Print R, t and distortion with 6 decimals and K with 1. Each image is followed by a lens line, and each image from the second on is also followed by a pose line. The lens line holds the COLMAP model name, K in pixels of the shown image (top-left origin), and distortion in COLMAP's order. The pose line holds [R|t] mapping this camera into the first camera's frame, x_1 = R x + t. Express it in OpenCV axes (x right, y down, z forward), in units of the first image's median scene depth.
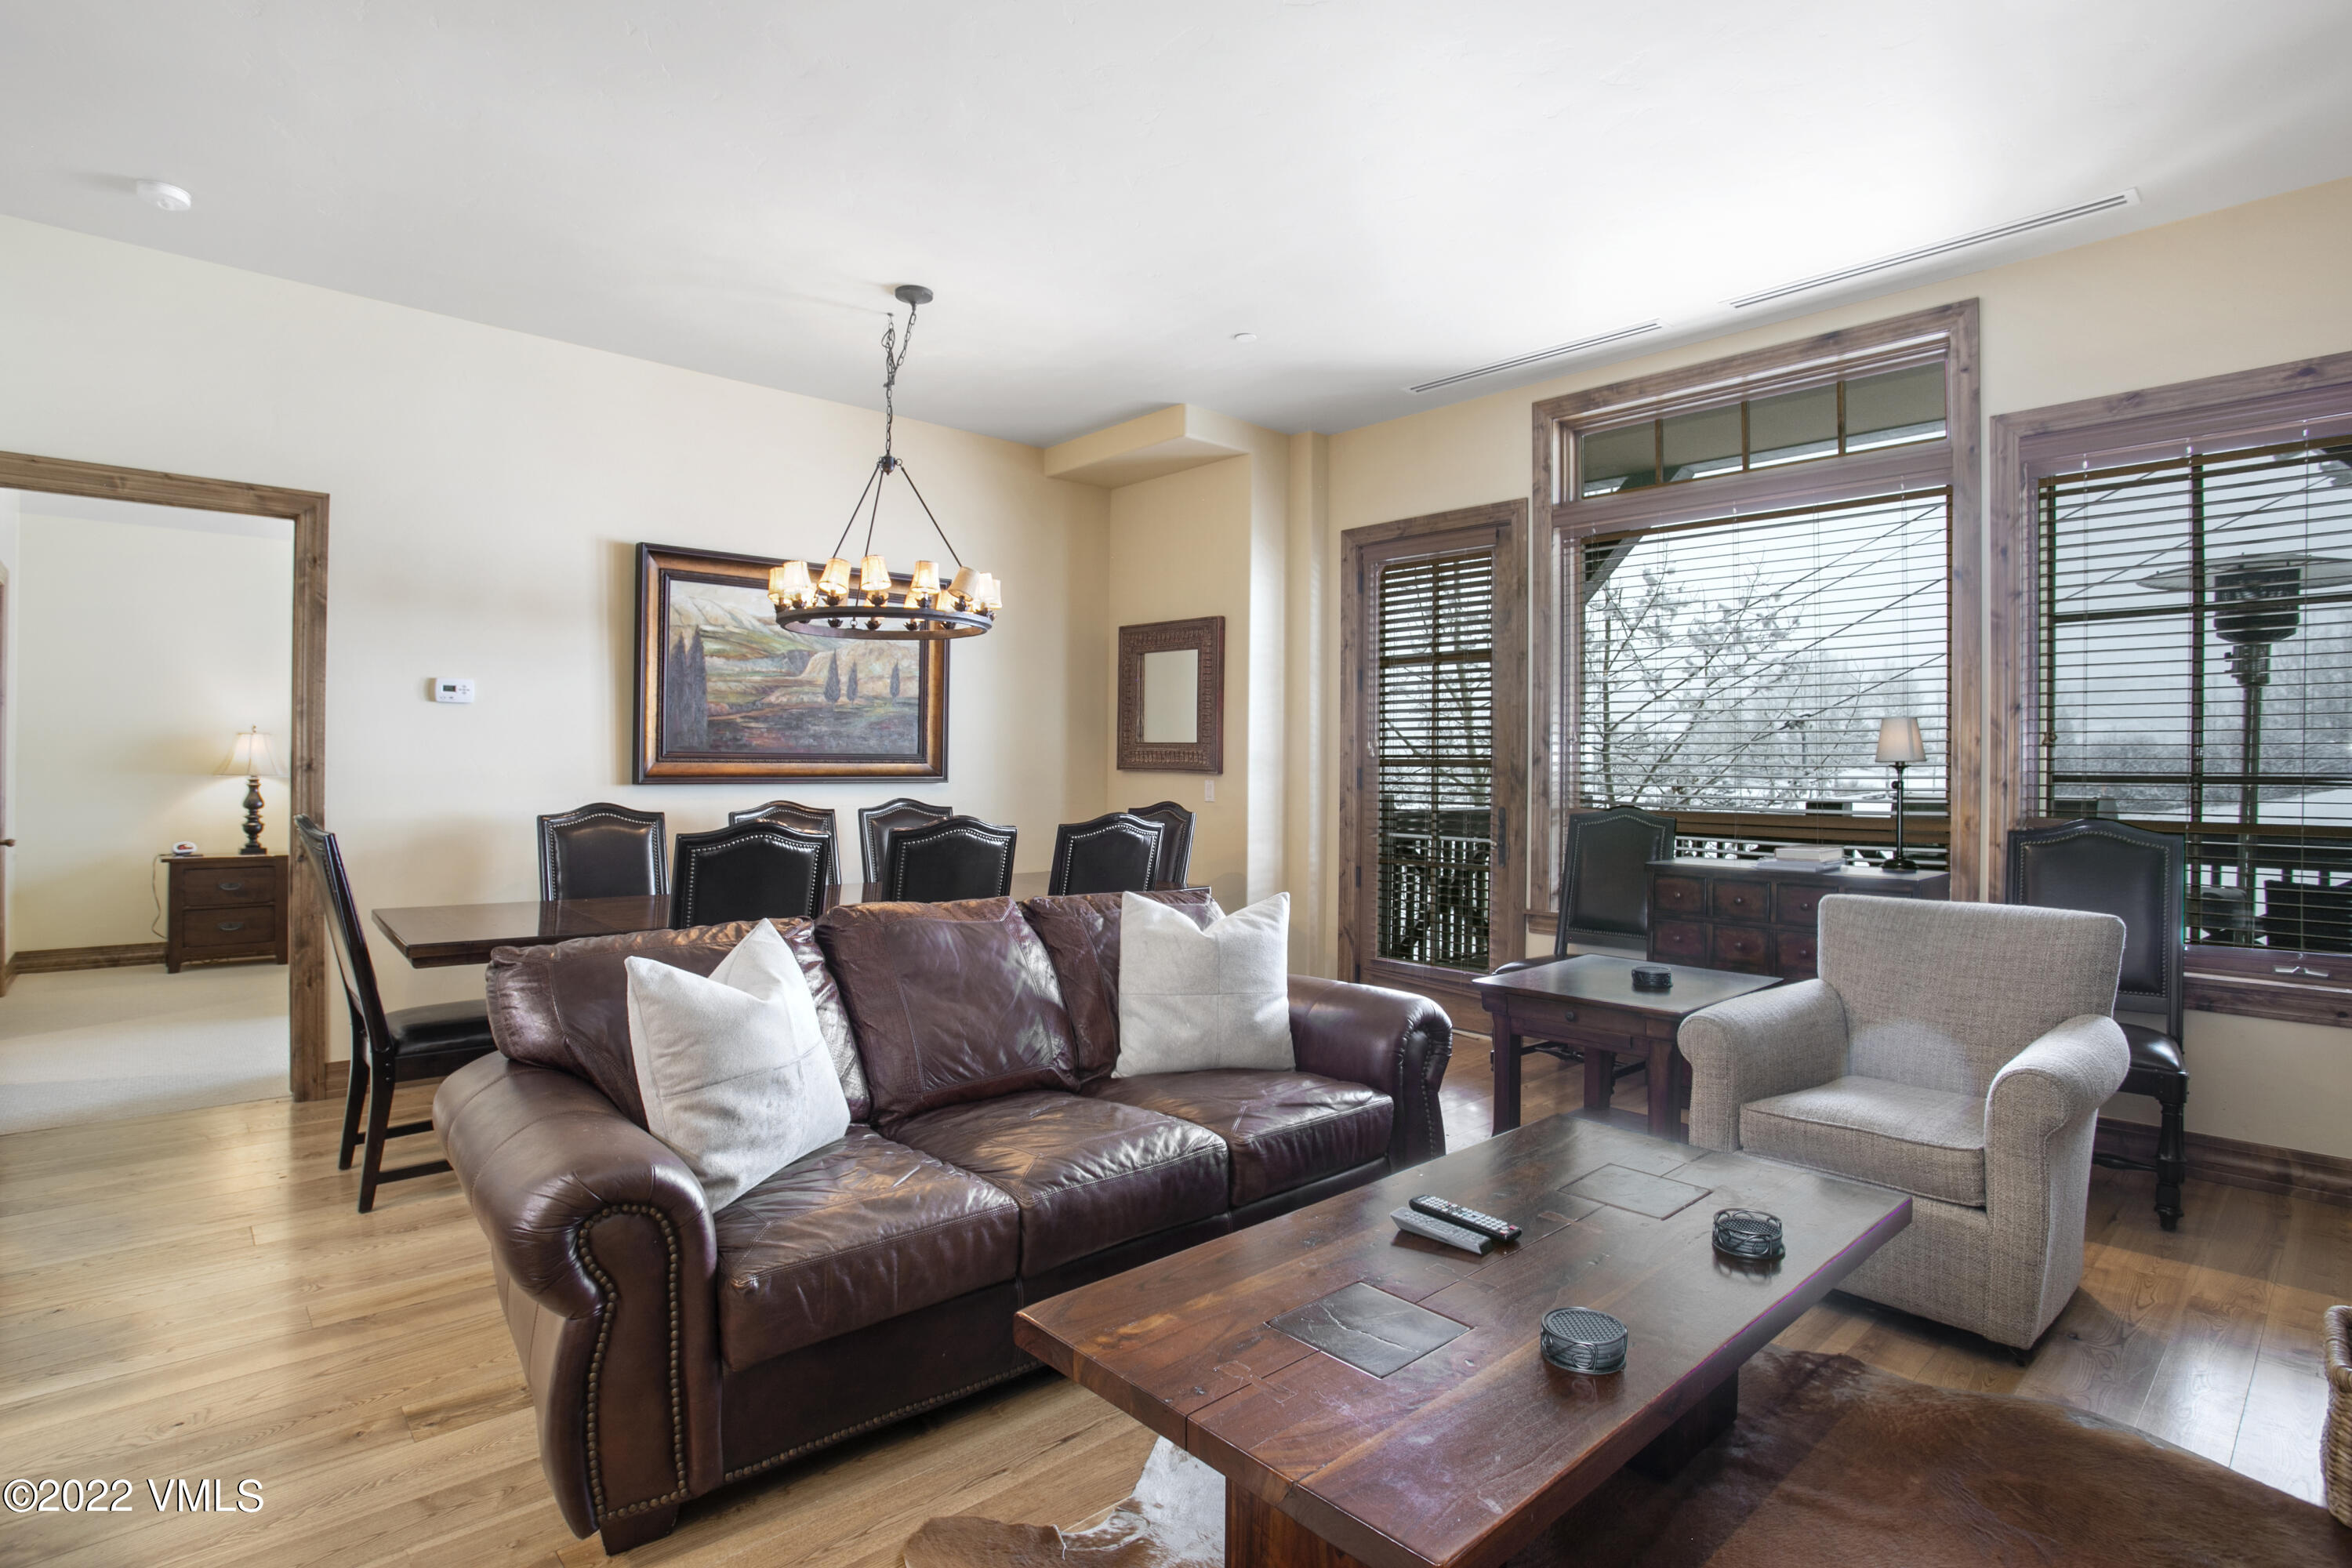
lens RADIAL K [[1181.8, 0, 1183.9], [0, 1181.8, 760.2], [0, 0, 1]] dist [-0.097473, 0.053988]
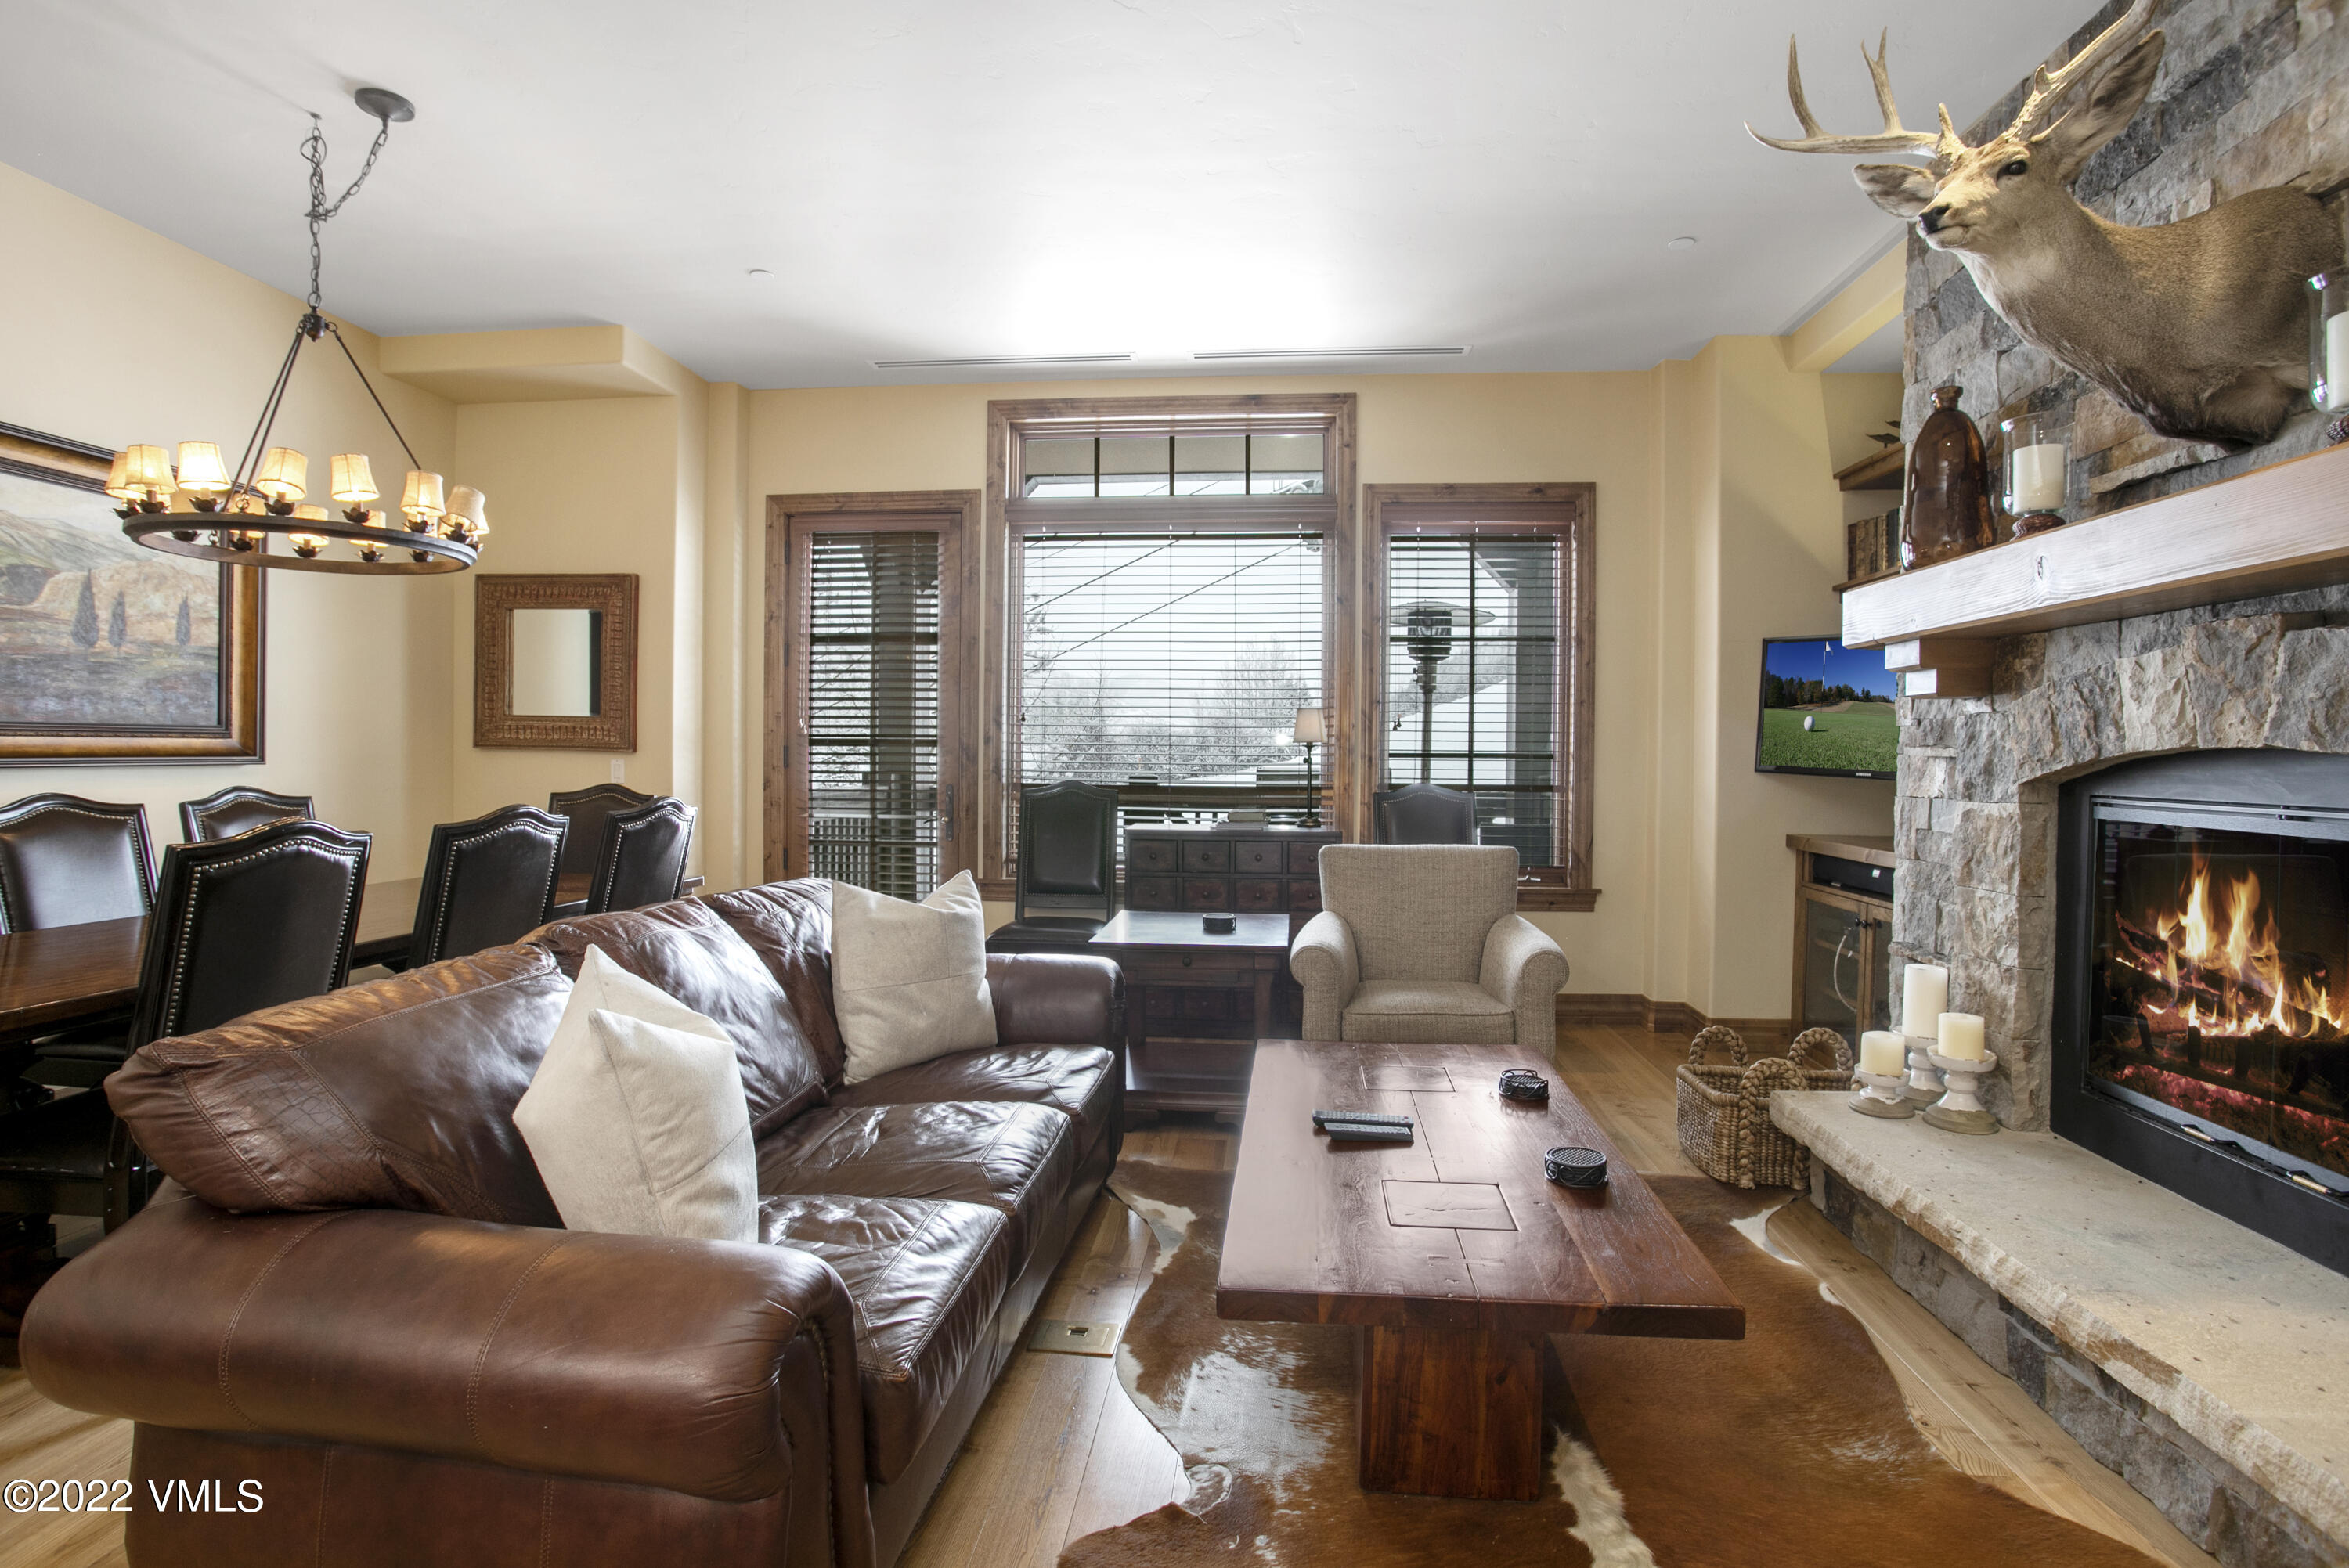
lens RADIAL K [[1164.5, 0, 1176.9], [0, 1164.5, 768.3], [0, 0, 1]] dist [-0.065408, 0.028563]
pose [[0.740839, -0.010726, 0.671597, -0.282134], [-0.006284, 0.999718, 0.022898, 0.001553], [-0.671653, -0.021184, 0.740563, 0.099770]]
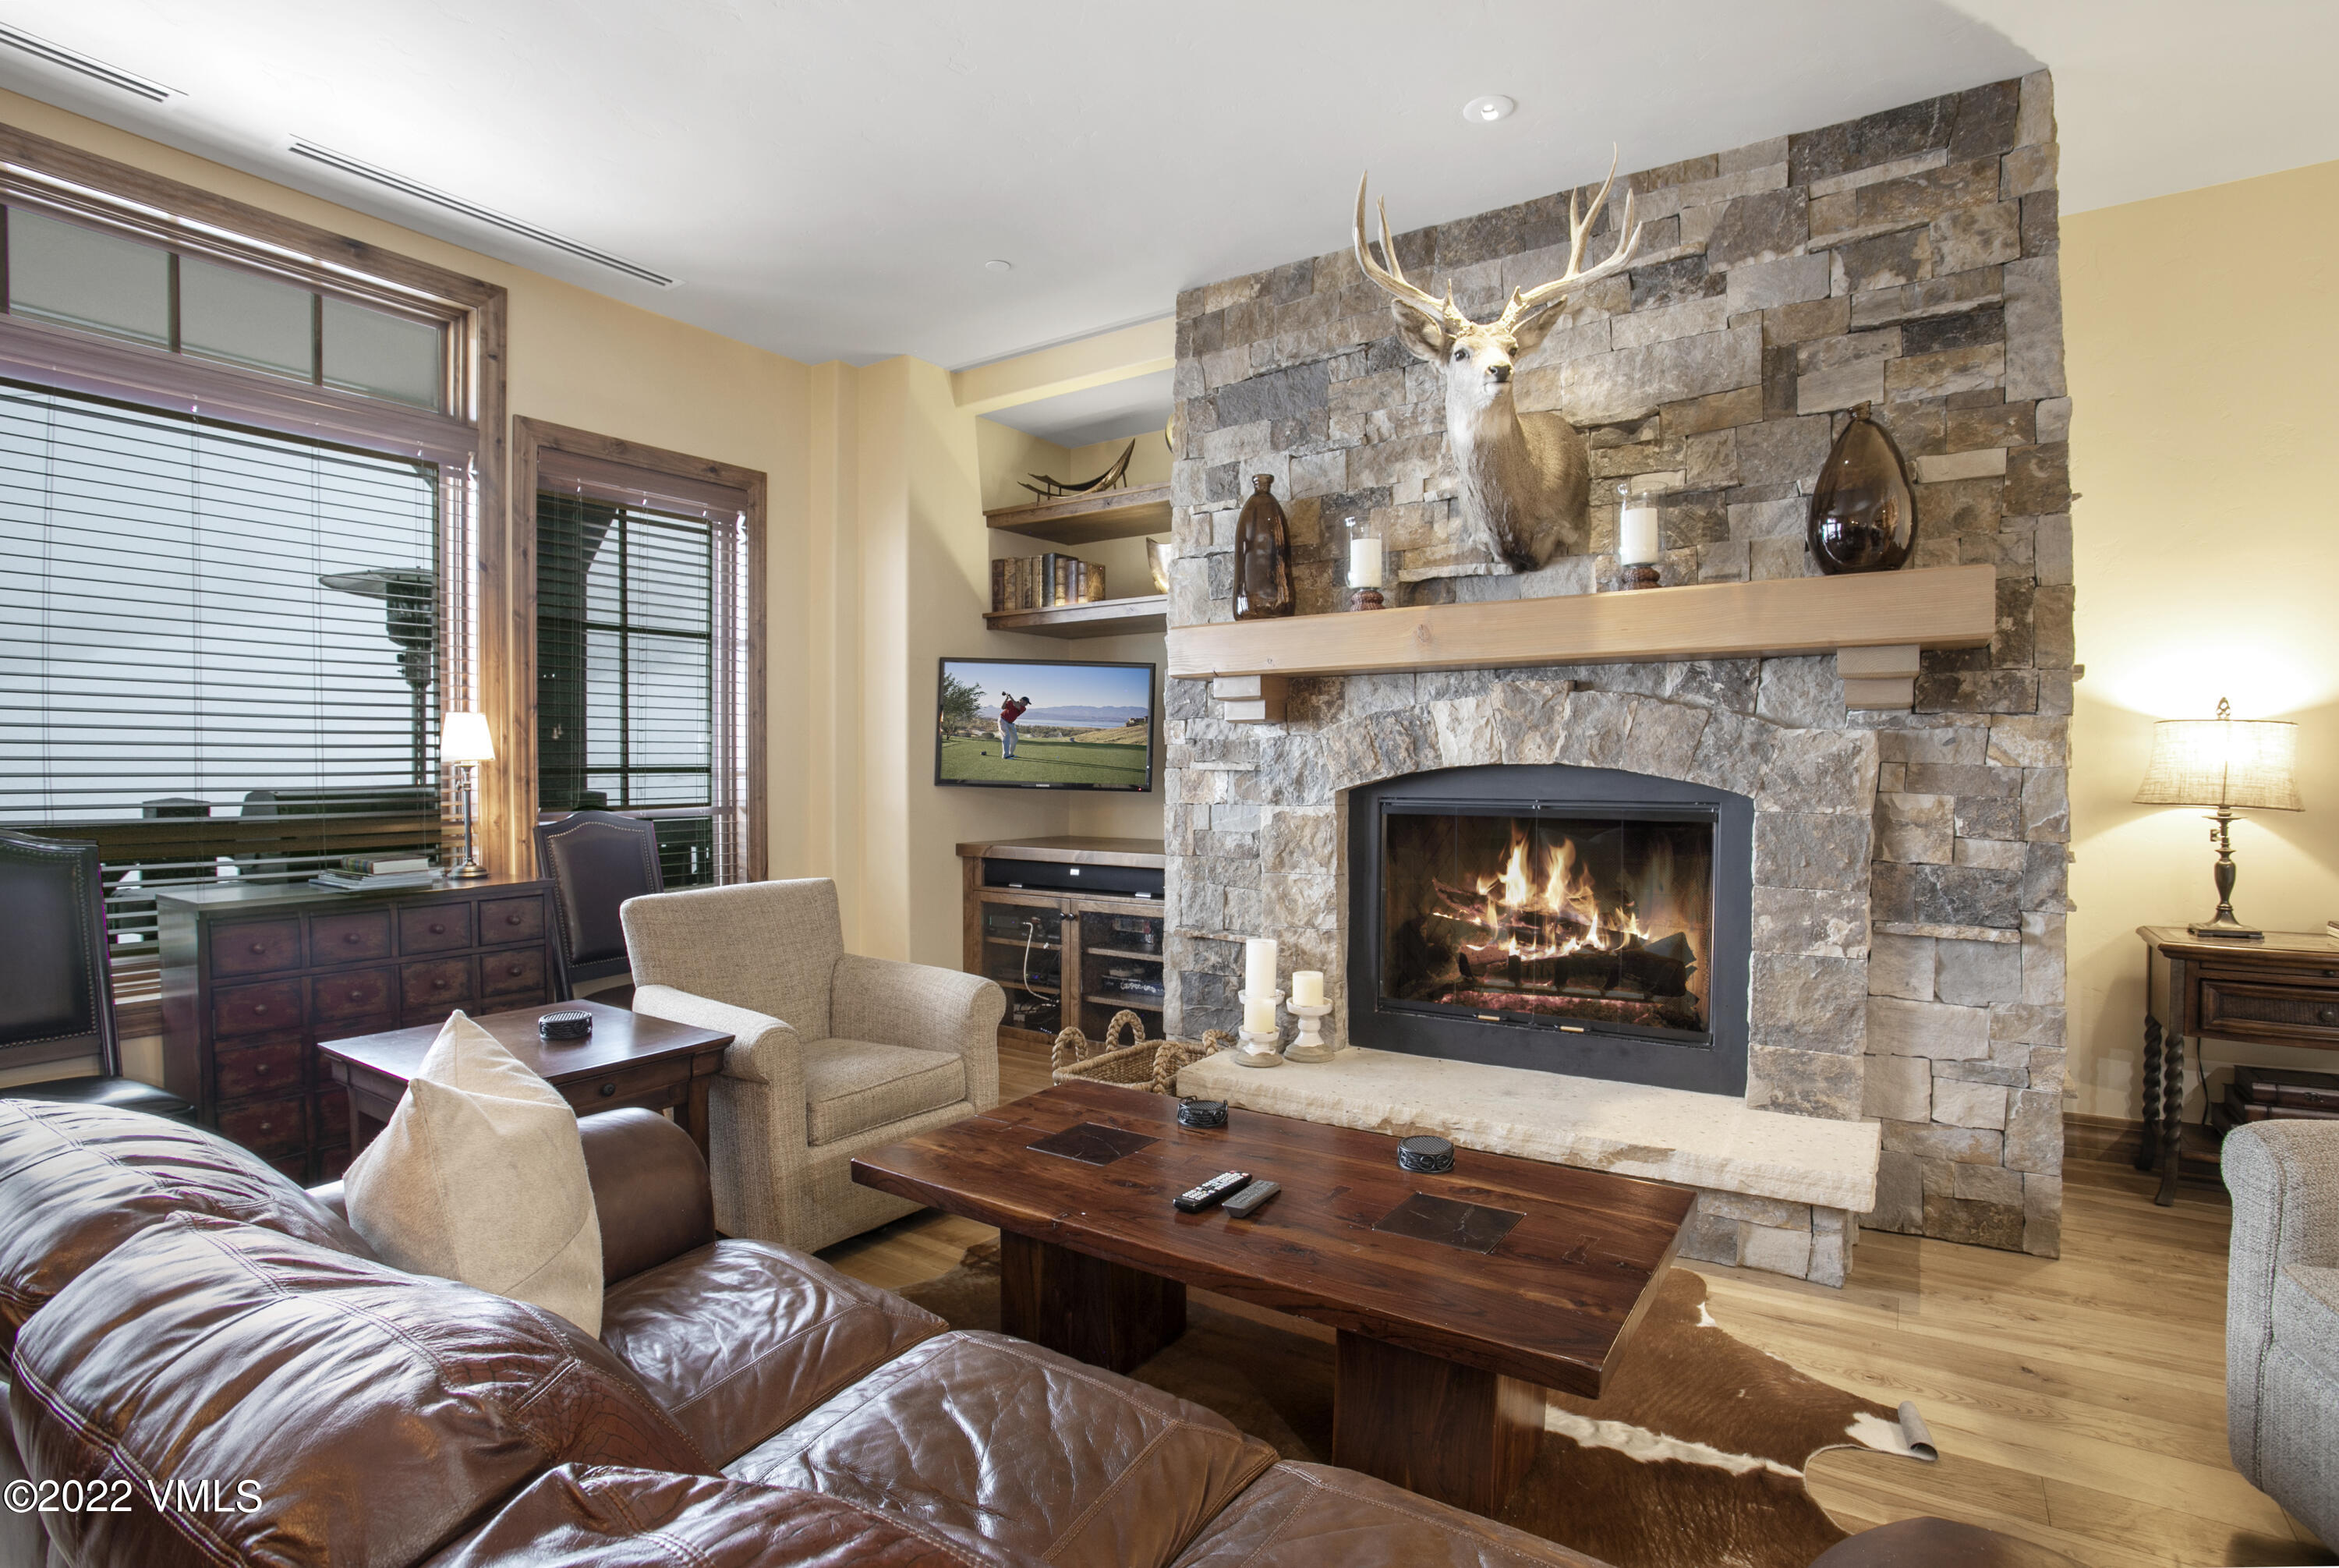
lens RADIAL K [[1175.4, 0, 1147.4], [0, 1175.4, 794.3], [0, 0, 1]] dist [-0.070369, 0.036186]
pose [[-0.235545, -0.031812, 0.971343, -0.313891], [-0.004613, 0.999489, 0.031616, -0.001842], [-0.971853, 0.002966, -0.235571, 0.525869]]
